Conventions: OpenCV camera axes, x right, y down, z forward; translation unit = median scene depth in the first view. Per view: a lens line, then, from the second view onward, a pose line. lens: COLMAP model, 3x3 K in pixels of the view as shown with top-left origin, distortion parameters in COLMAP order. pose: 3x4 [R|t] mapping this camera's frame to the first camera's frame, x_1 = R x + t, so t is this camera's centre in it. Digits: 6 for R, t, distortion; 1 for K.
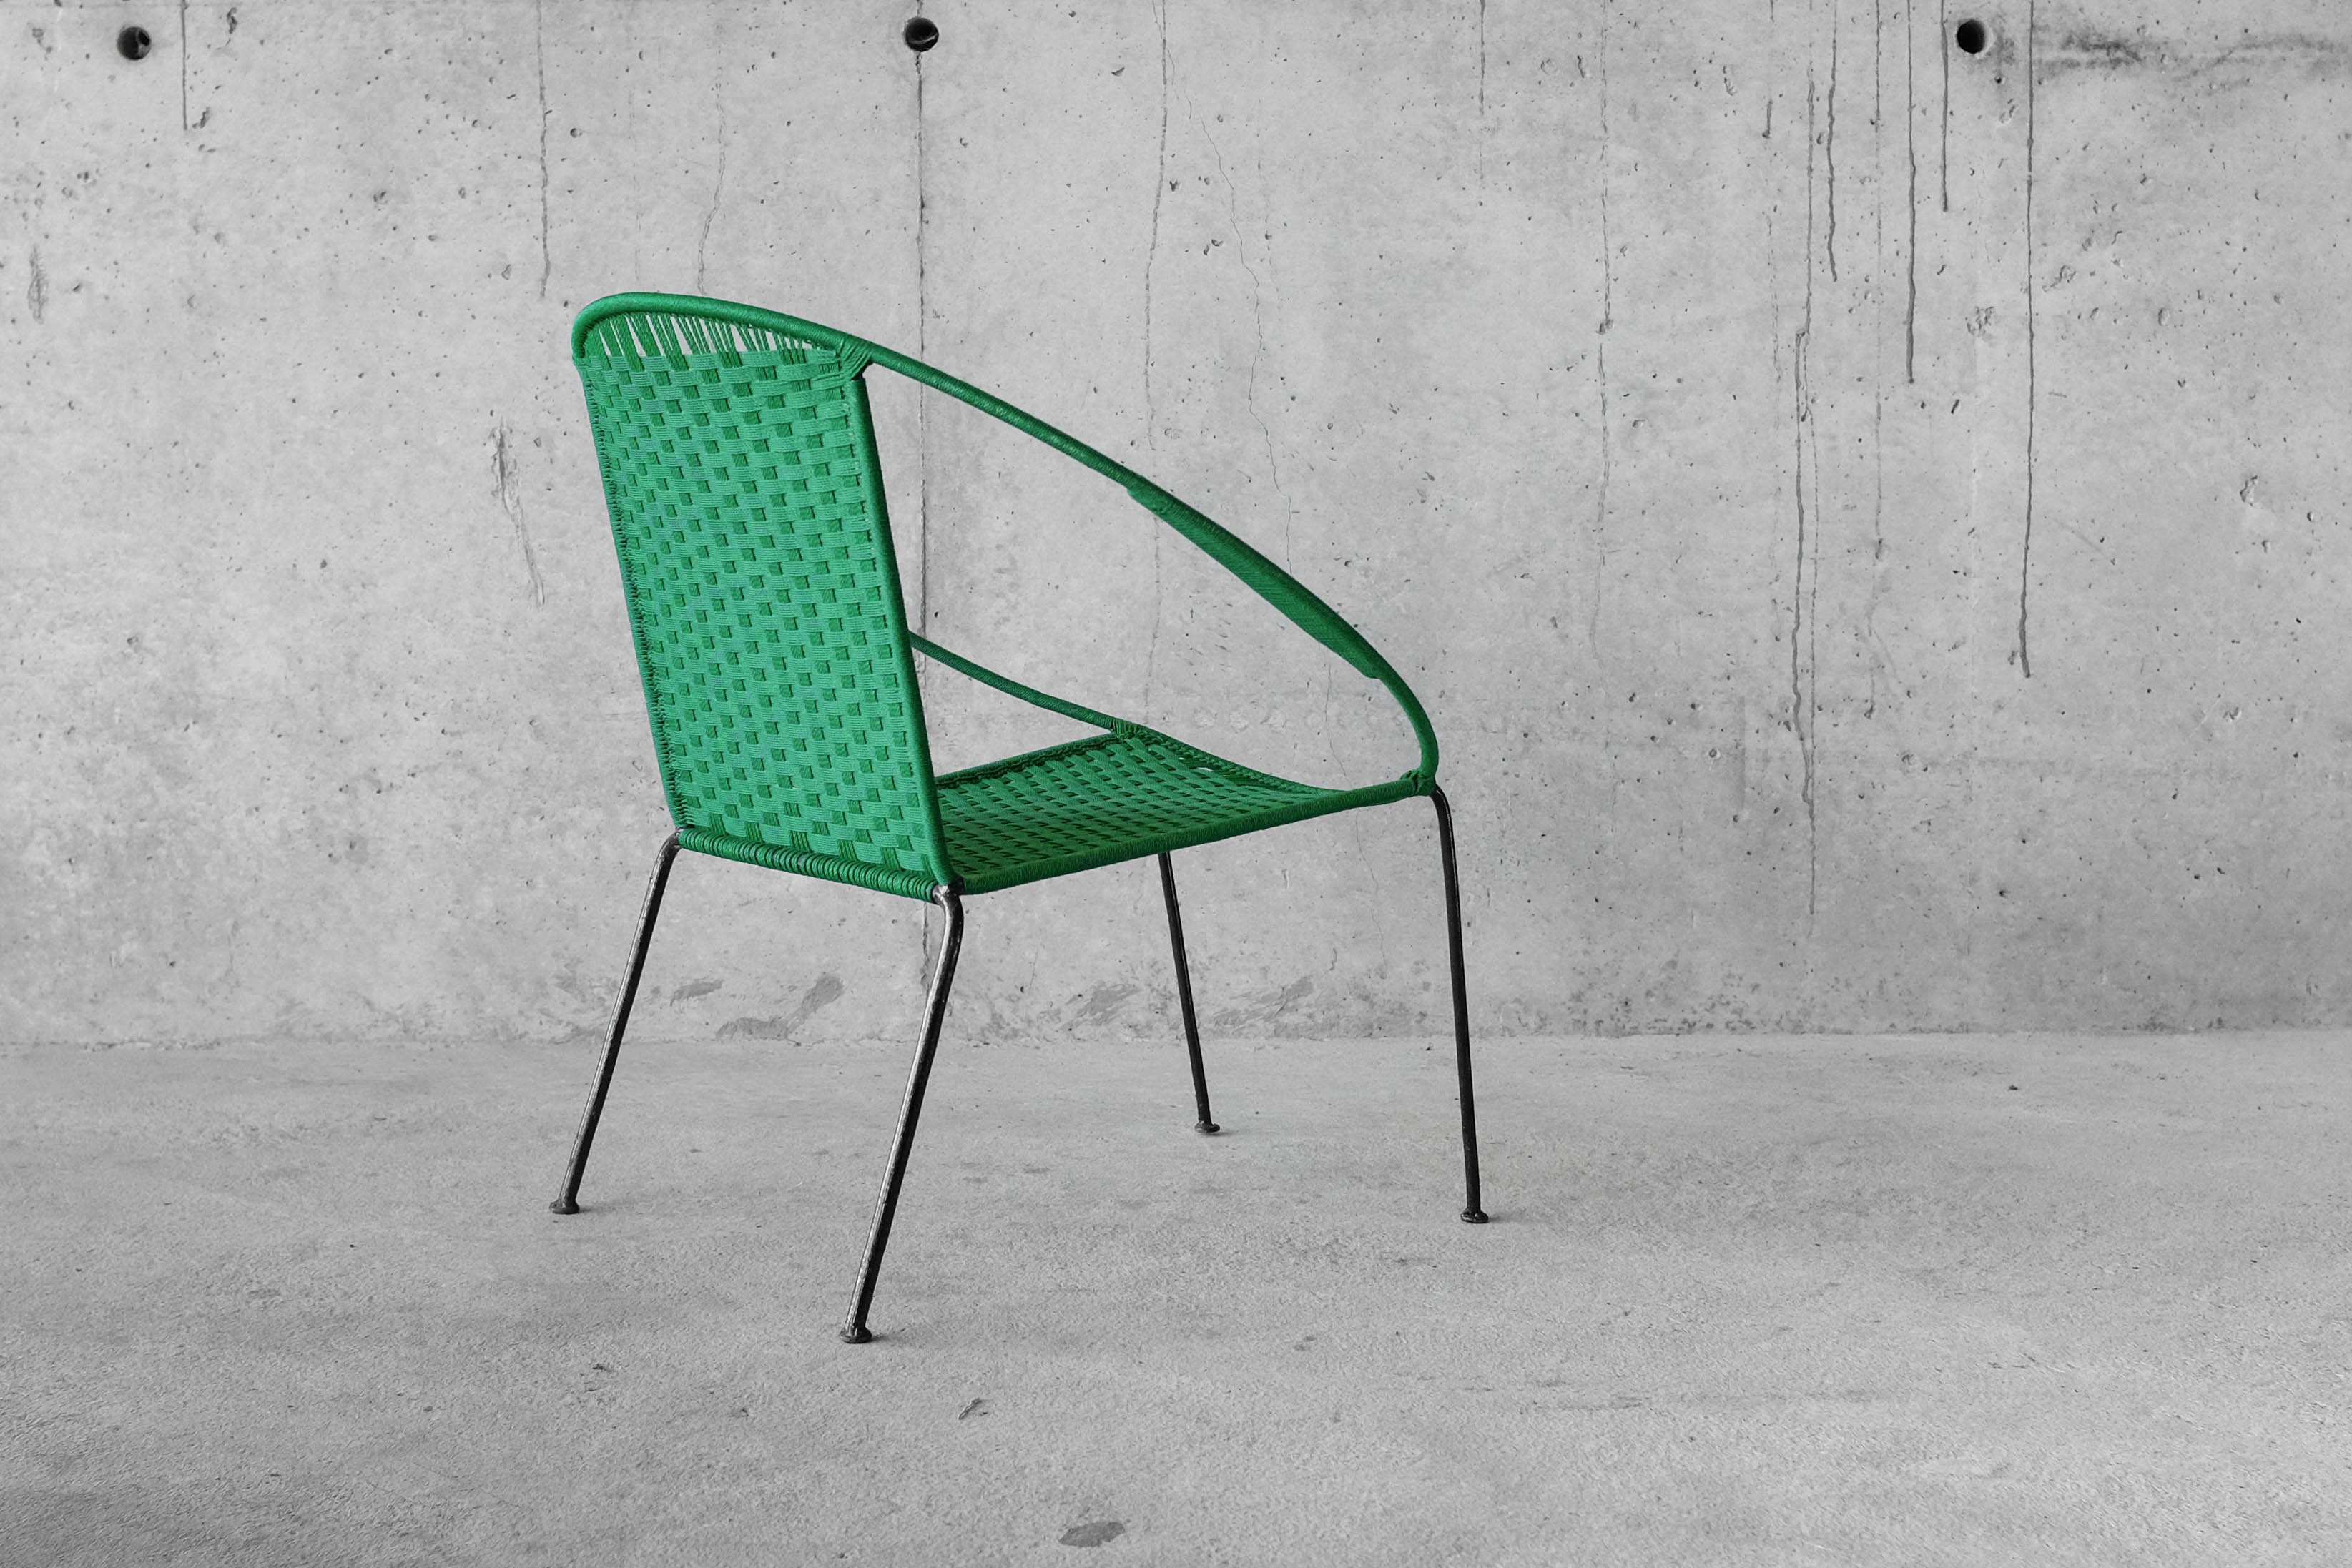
lens RADIAL K [[3551.0, 0, 1086.3], [0, 3551.0, 665.1], [0, 0, 1]] dist [-0.102487, 0.104157]
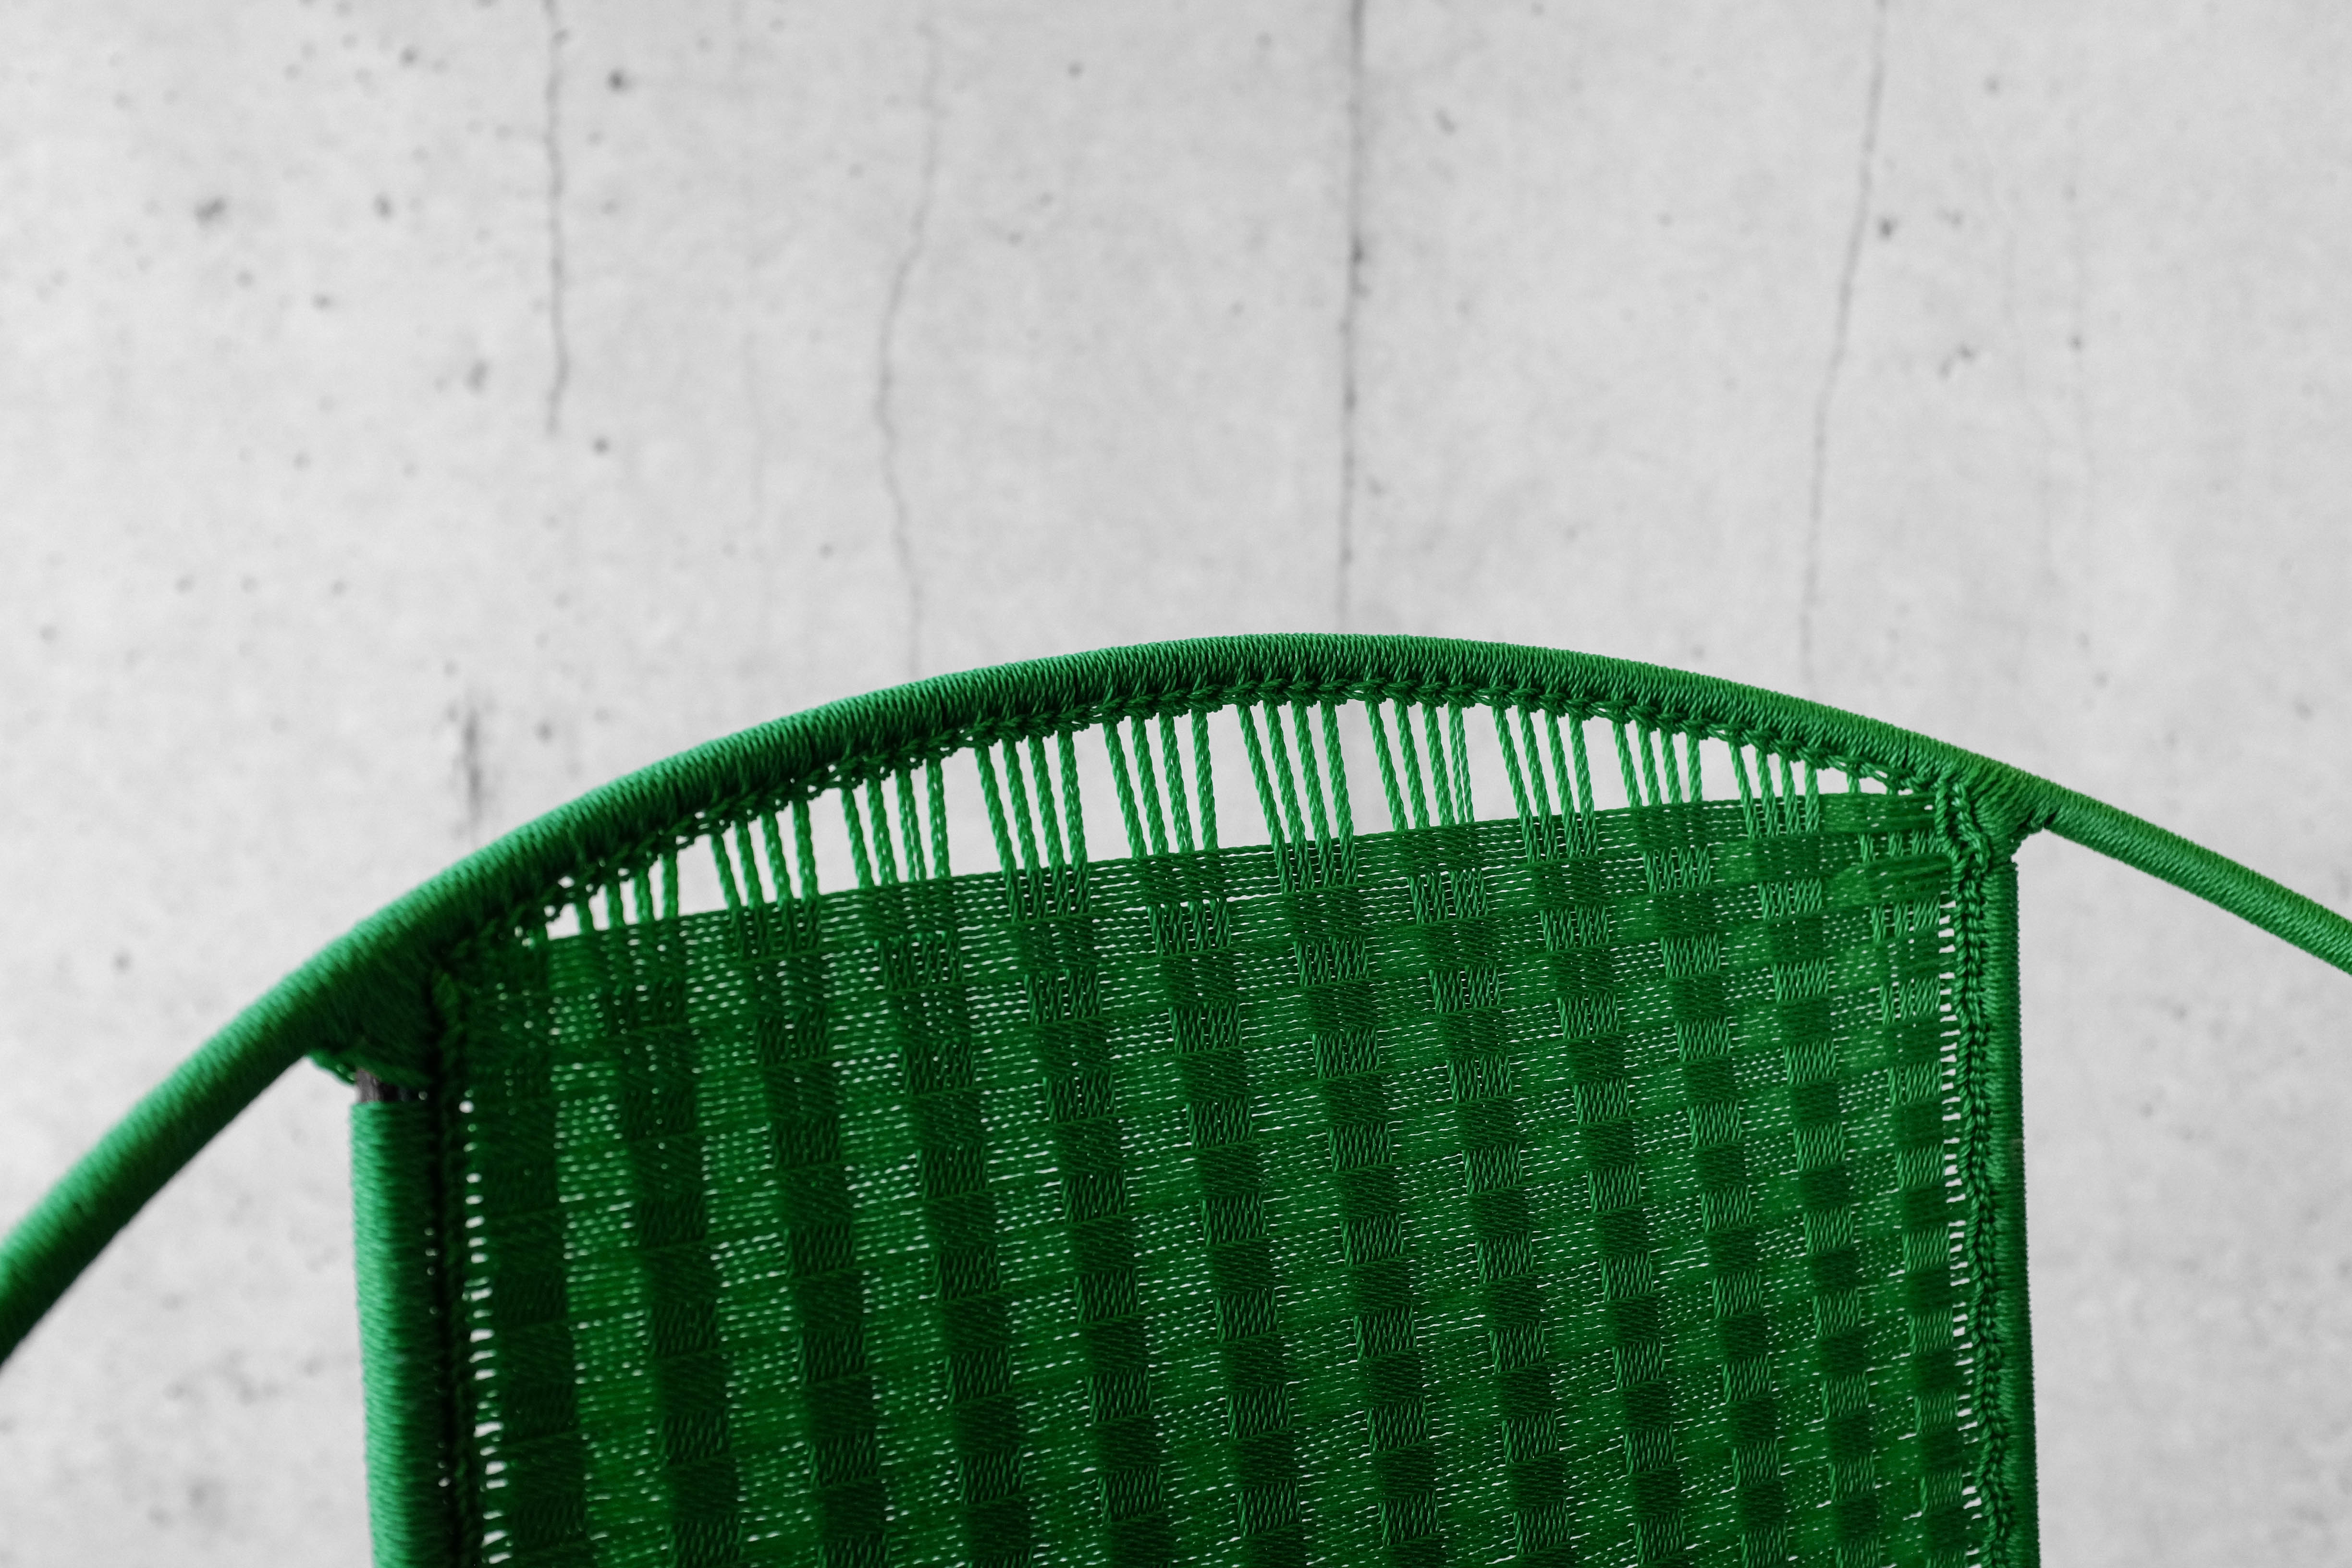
lens RADIAL K [[2419.2, 0, 1179.0], [0, 2419.2, 785.5], [0, 0, 1]] dist [-0.118240, 0.213318]
pose [[0.999625, 0.025574, -0.009828, -0.064370], [-0.024448, 0.994551, 0.101341, -0.090926], [0.012366, -0.101063, 0.994803, 0.671078]]
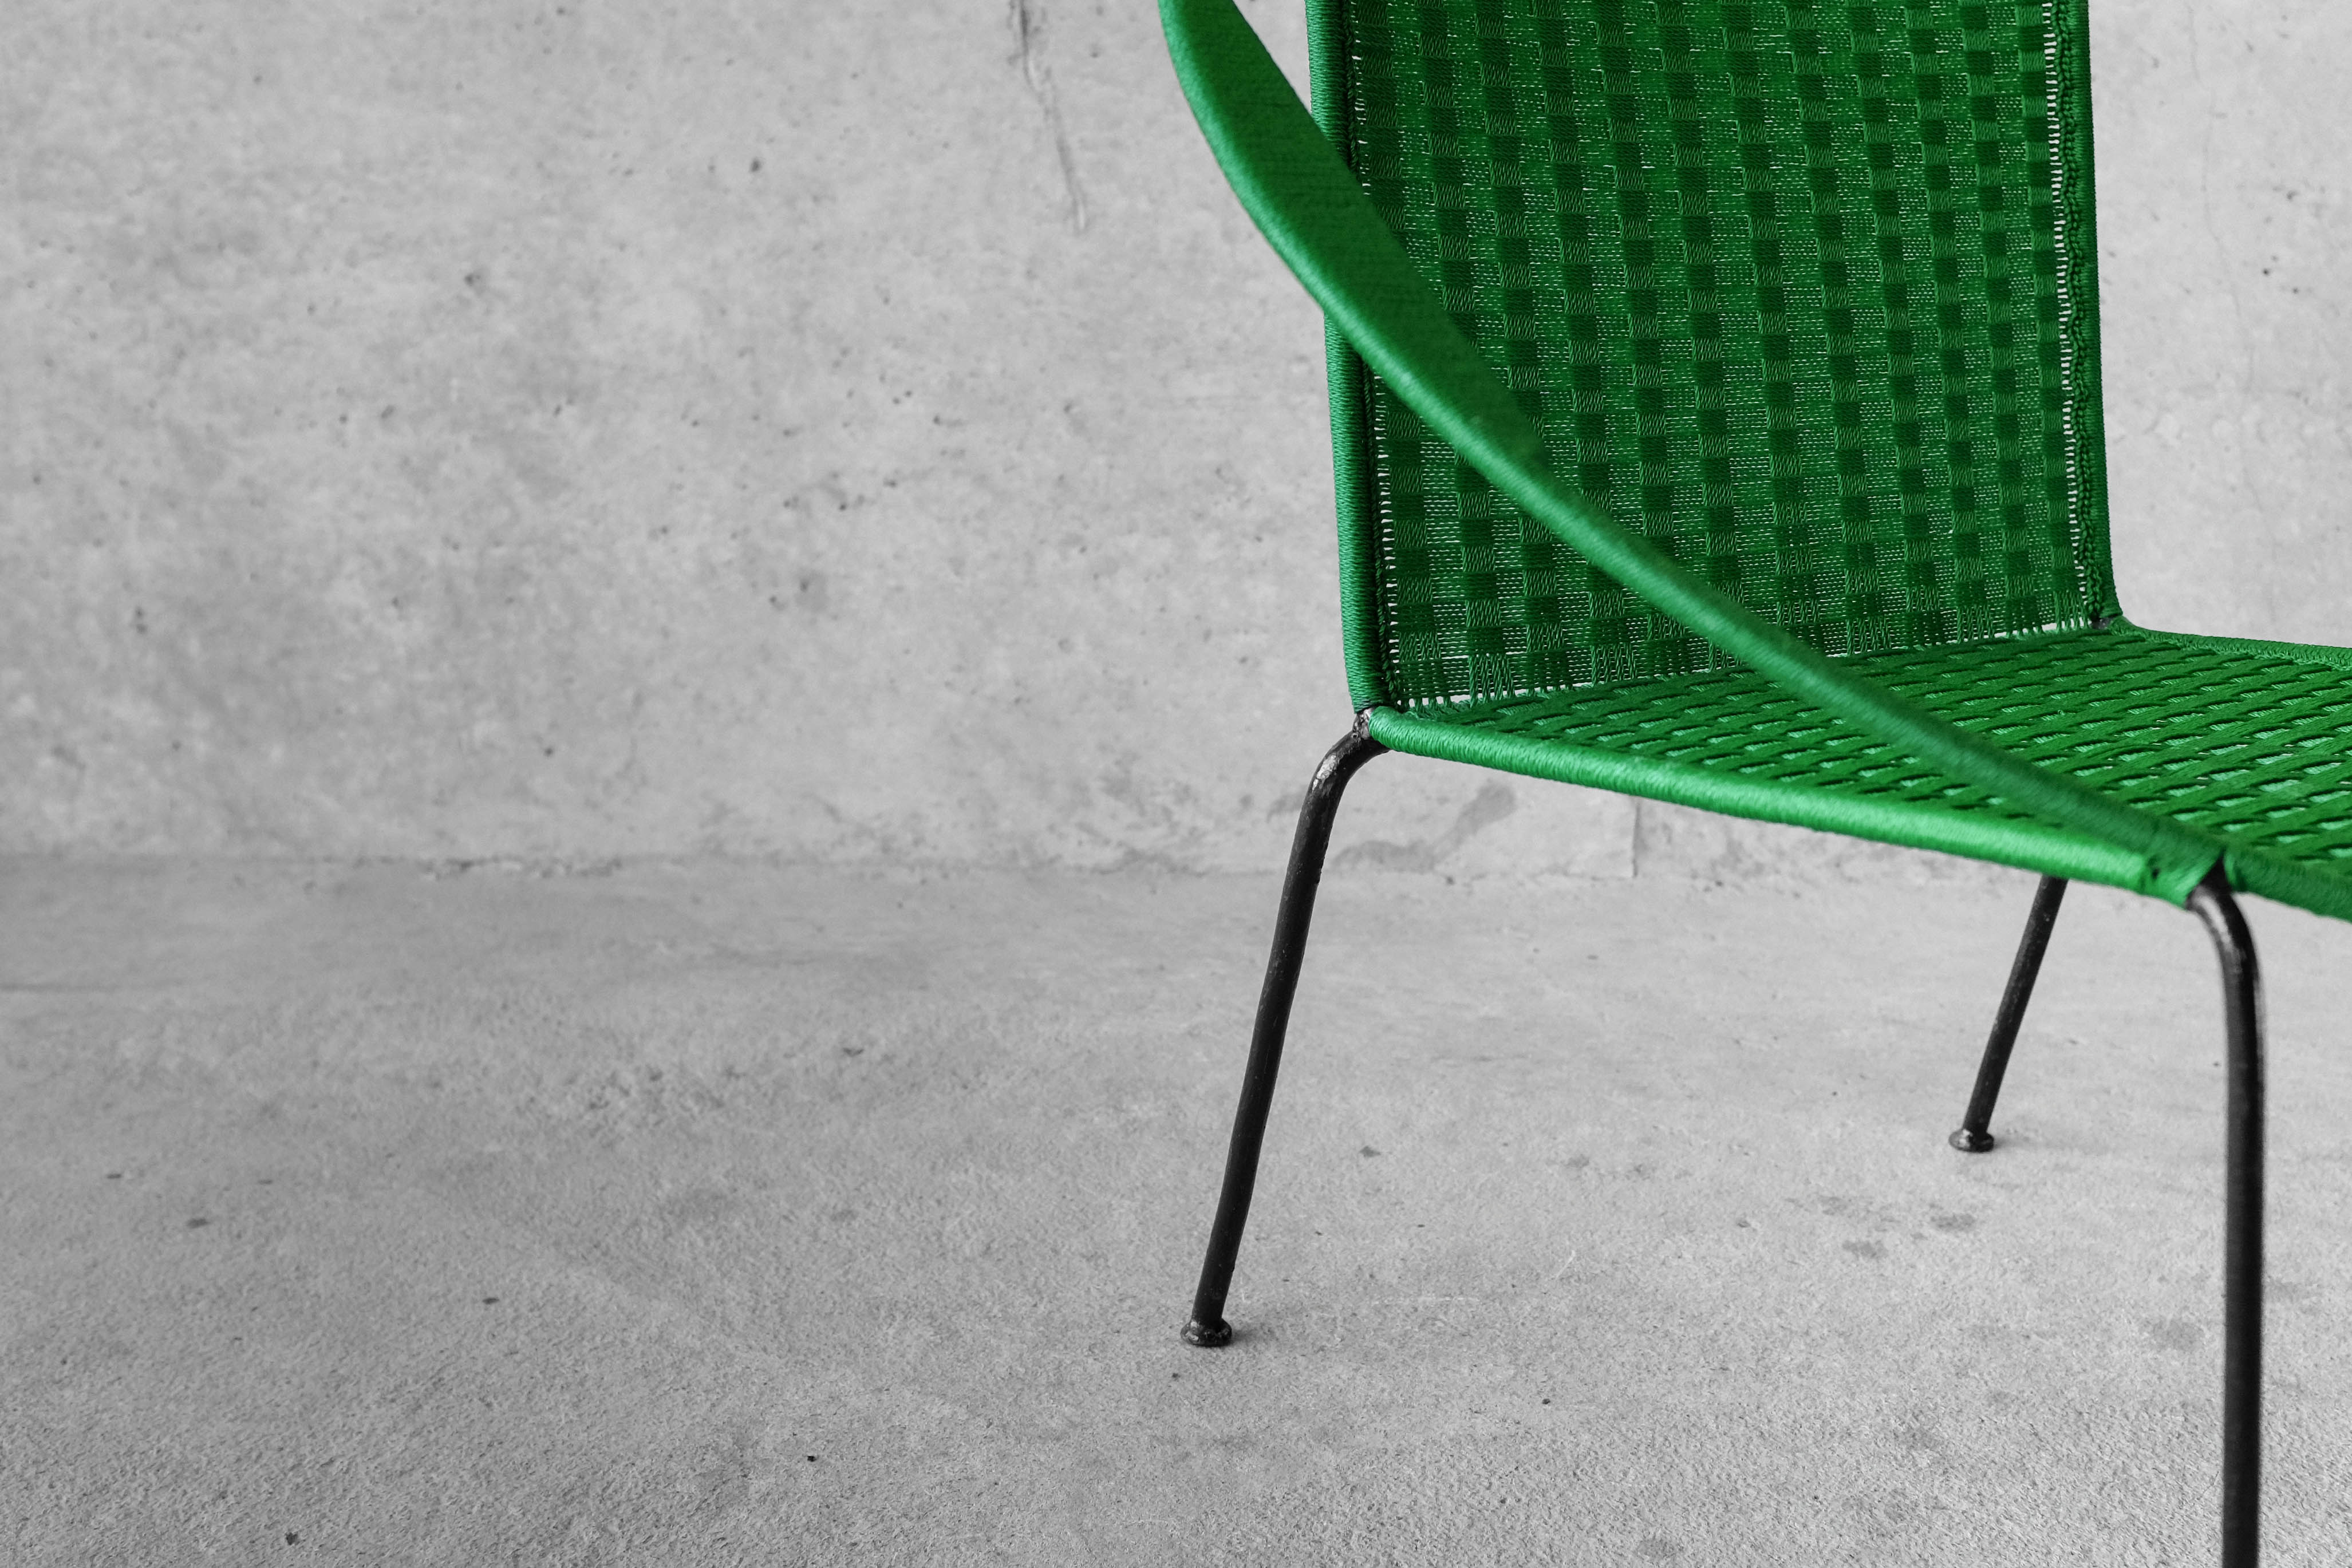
lens RADIAL K [[2851.6, 0, 1377.6], [0, 2851.6, 827.2], [0, 0, 1]] dist [-0.111838, 0.170368]
pose [[0.999762, 0.020233, -0.008101, -0.091918], [-0.018260, 0.980533, 0.195505, -0.012576], [0.011899, -0.195310, 0.980669, 0.456127]]
